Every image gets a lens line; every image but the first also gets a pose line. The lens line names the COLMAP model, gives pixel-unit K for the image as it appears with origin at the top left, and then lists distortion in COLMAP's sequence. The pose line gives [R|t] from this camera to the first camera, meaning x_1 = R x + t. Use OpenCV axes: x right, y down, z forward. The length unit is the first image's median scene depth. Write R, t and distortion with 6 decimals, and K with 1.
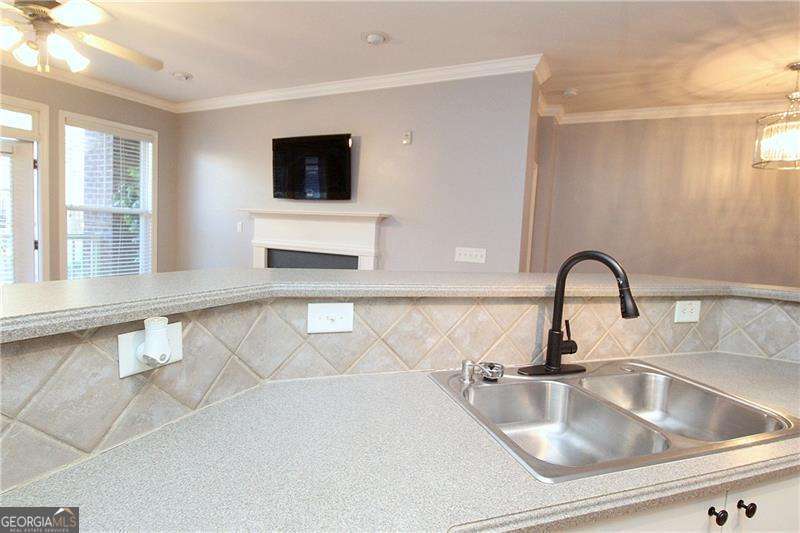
lens RADIAL K [[406.8, 0, 399.2], [0, 406.8, 256.5], [0, 0, 1]] dist [-0.003186, -0.010466]
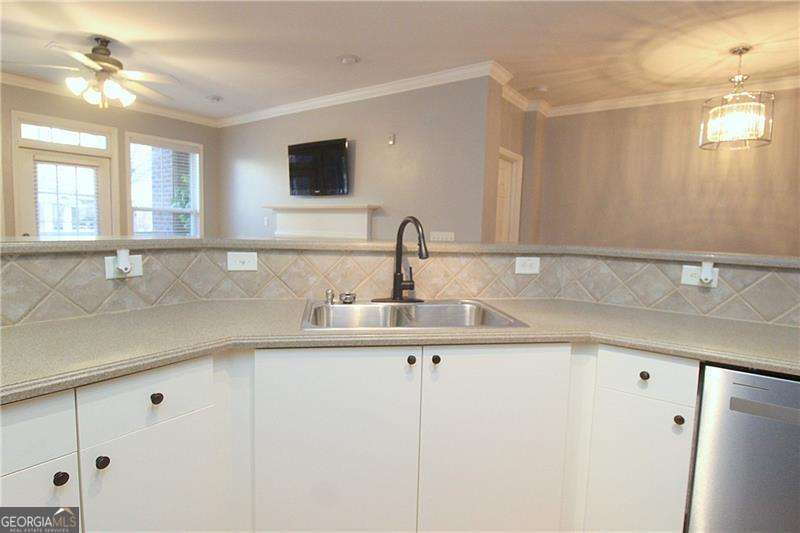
lens RADIAL K [[409.1, 0, 397.2], [0, 409.1, 256.7], [0, 0, 1]] dist [-0.009715, -0.001359]
pose [[0.988248, -0.011401, -0.152431, 0.241522], [0.011914, 0.999926, 0.002453, 0.048162], [0.152392, -0.004240, 0.988311, -0.176978]]
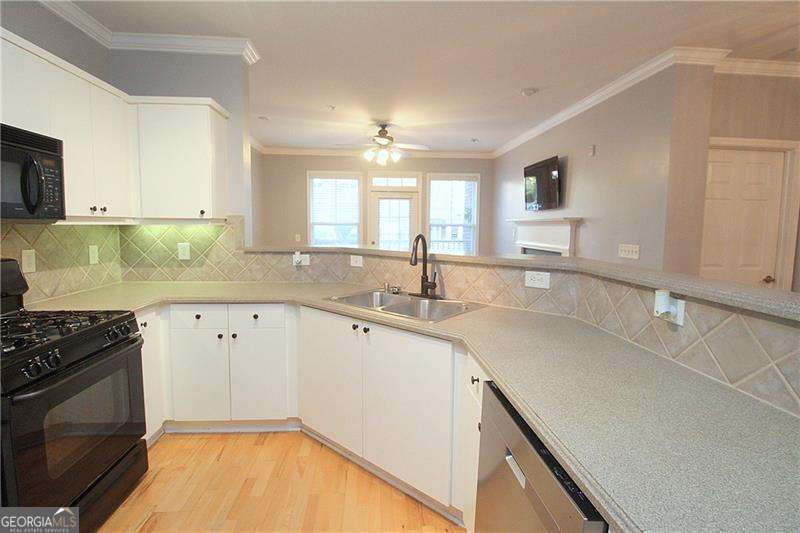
lens RADIAL K [[376.9, 0, 404.8], [0, 376.9, 258.5], [0, 0, 1]] dist [-0.017271, -0.000451]
pose [[0.532750, 0.027784, -0.845817, 0.742930], [-0.043667, 0.999032, 0.005313, 0.037839], [0.845145, 0.034103, 0.533447, -0.019063]]
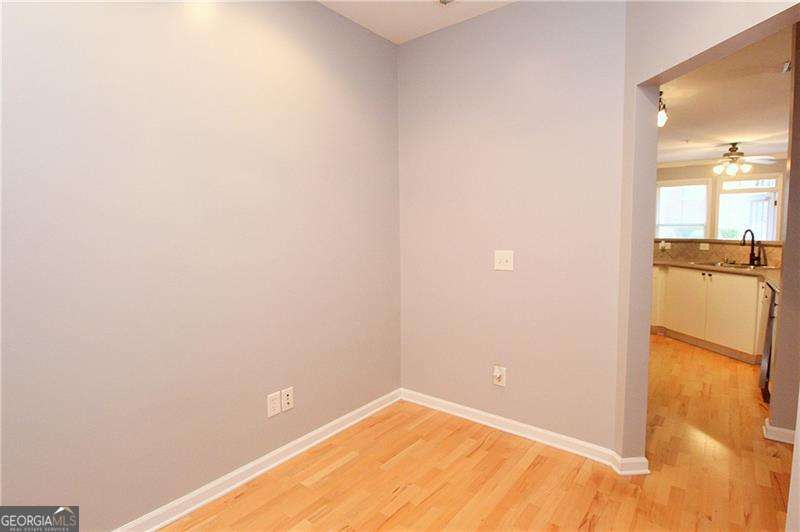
lens RADIAL K [[409.1, 0, 397.2], [0, 409.1, 256.2], [0, 0, 1]] dist [-0.009715, -0.001359]
pose [[-0.202781, 0.017085, -0.979075, 1.726364], [-0.070327, 0.997012, 0.031964, 0.123665], [0.976695, 0.075337, -0.200973, -0.489273]]
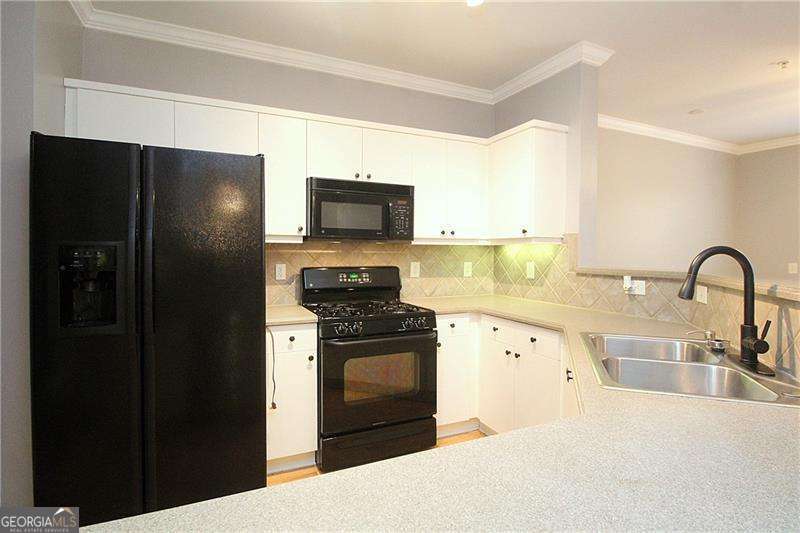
lens RADIAL K [[409.1, 0, 397.2], [0, 409.1, 256.7], [0, 0, 1]] dist [-0.009715, -0.001359]
pose [[-0.611404, -0.044184, -0.790084, 0.711696], [-0.091438, 0.995697, 0.015077, 0.029843], [0.786018, 0.081462, -0.612813, 0.364518]]
